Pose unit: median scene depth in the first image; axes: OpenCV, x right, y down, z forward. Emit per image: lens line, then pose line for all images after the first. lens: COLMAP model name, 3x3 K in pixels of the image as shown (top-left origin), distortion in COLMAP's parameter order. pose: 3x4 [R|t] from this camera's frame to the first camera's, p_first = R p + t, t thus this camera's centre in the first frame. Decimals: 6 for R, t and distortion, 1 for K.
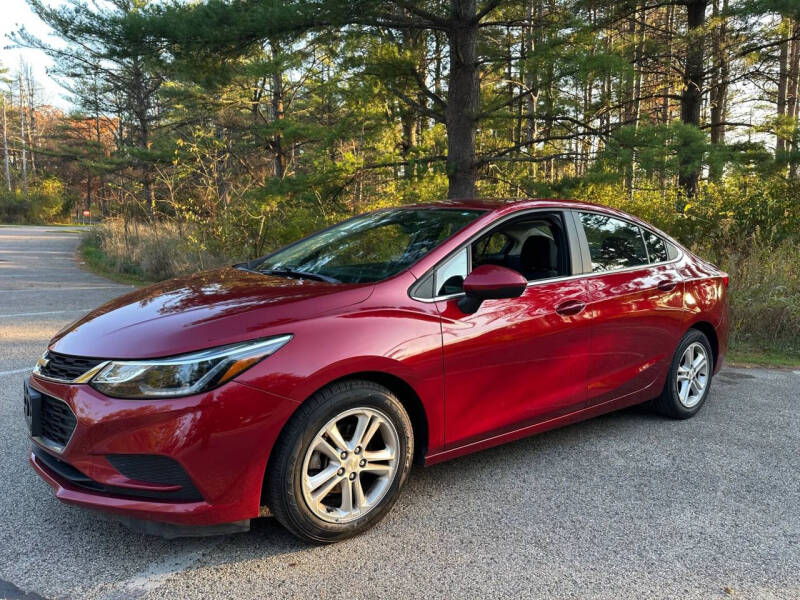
lens RADIAL K [[571.5, 0, 402.0], [0, 571.5, 298.9], [0, 0, 1]] dist [0.014541, -0.018044]
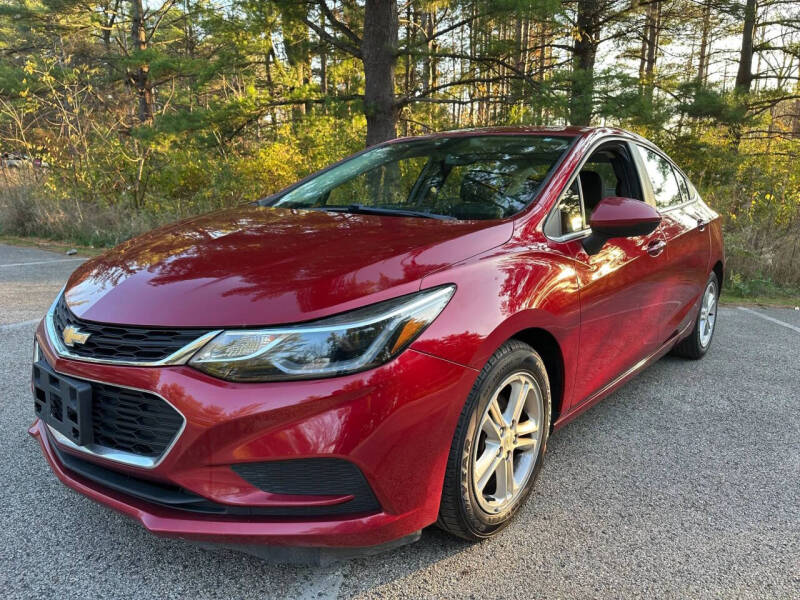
lens RADIAL K [[571.5, 0, 400.6], [0, 571.5, 300.0], [0, 0, 1]] dist [0.014541, -0.018044]
pose [[0.975404, -0.038566, 0.217026, -0.401114], [0.019727, 0.995898, 0.088311, 0.013236], [-0.219541, -0.081858, 0.972163, 0.255156]]
